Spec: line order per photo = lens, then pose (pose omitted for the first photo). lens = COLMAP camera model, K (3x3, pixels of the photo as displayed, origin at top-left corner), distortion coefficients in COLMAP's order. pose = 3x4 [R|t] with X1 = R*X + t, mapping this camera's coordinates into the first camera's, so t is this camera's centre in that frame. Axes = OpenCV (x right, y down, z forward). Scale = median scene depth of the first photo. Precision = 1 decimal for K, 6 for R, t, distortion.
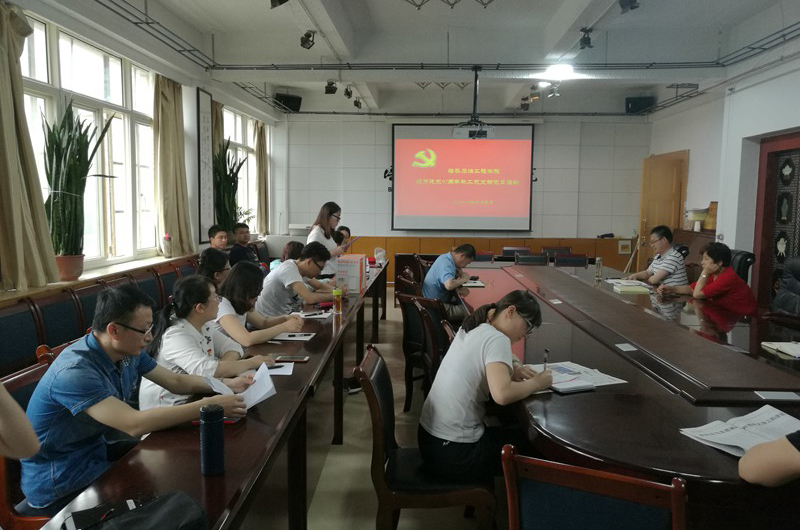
lens RADIAL K [[628.9, 0, 391.1], [0, 628.9, 267.9], [0, 0, 1]] dist [-0.010963, 0.064941]
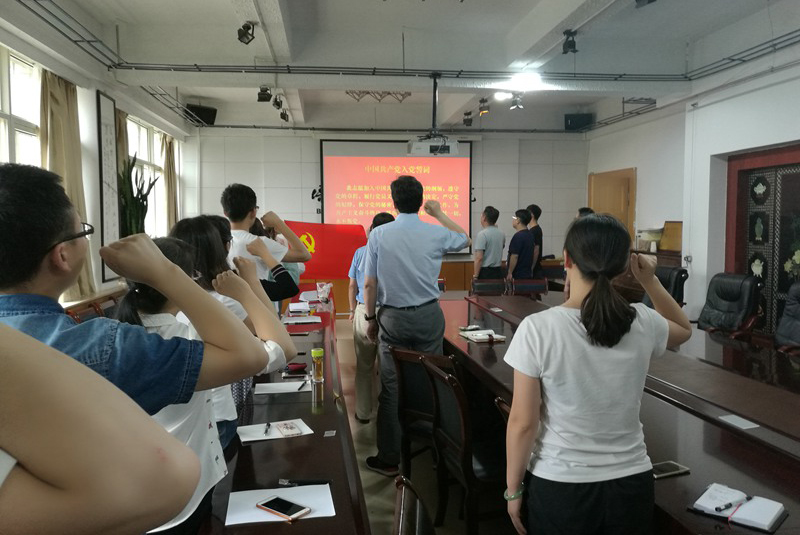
lens RADIAL K [[628.9, 0, 396.9], [0, 628.9, 263.1], [0, 0, 1]] dist [-0.010963, 0.064941]
pose [[0.985213, -0.025278, 0.169461, -0.061973], [0.031718, 0.998870, -0.035404, -0.020225], [-0.168374, 0.040256, 0.984901, 0.124823]]
